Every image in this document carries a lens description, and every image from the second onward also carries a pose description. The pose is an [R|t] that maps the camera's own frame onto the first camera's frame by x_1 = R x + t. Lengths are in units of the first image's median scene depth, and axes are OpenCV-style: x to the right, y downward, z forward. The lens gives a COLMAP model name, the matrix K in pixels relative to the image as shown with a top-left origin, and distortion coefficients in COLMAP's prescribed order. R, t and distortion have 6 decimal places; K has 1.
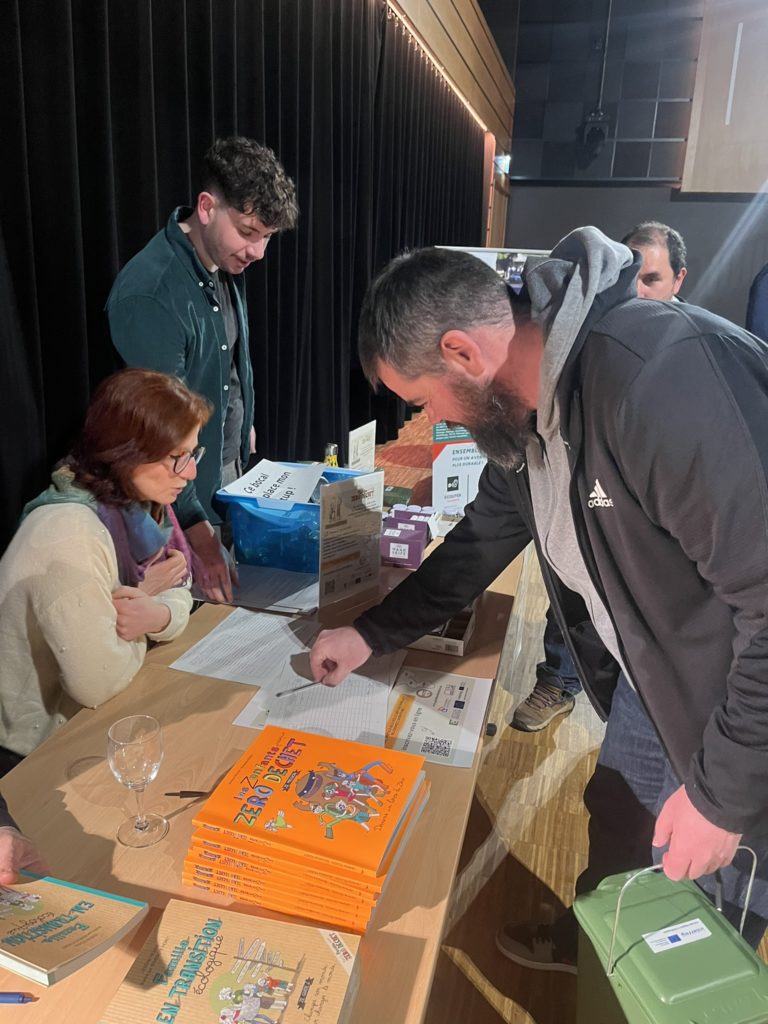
lens RADIAL K [[773.0, 0, 383.5], [0, 773.0, 509.9], [0, 0, 1]] dist [0.050670, -0.002025]
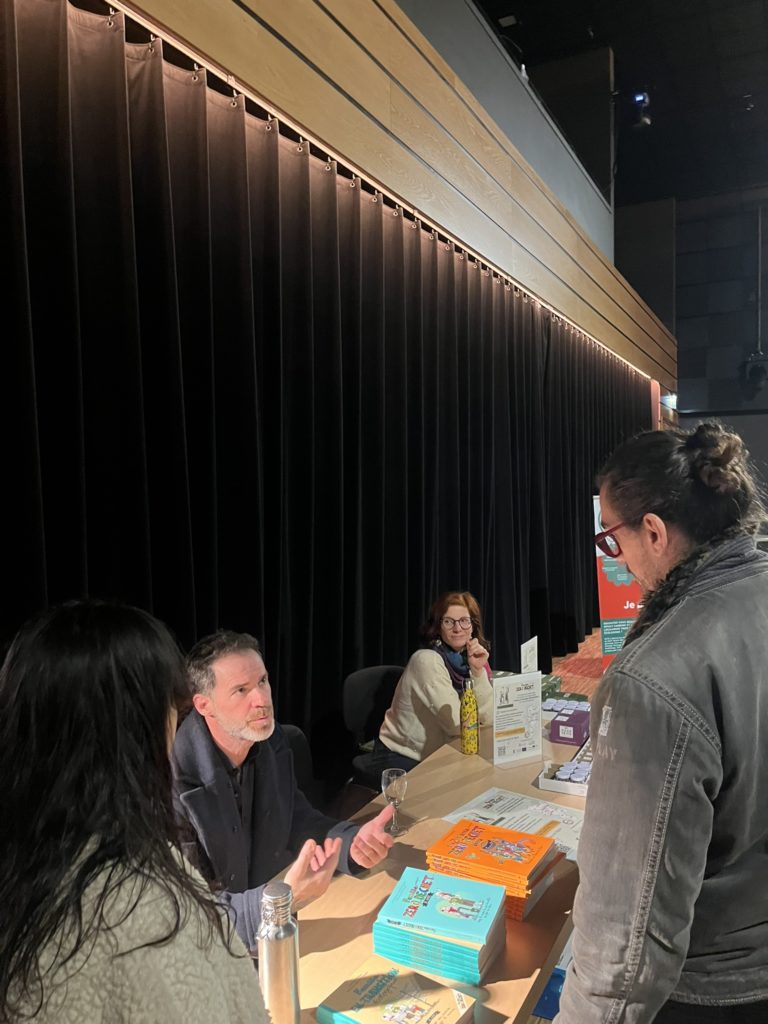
lens RADIAL K [[773.0, 0, 387.1], [0, 773.0, 511.2], [0, 0, 1]] dist [0.050670, -0.002025]
pose [[0.971222, -0.049846, -0.232903, 0.022027], [-0.014574, 0.963586, -0.267001, 0.014446], [0.237731, 0.262712, 0.935129, -0.154709]]
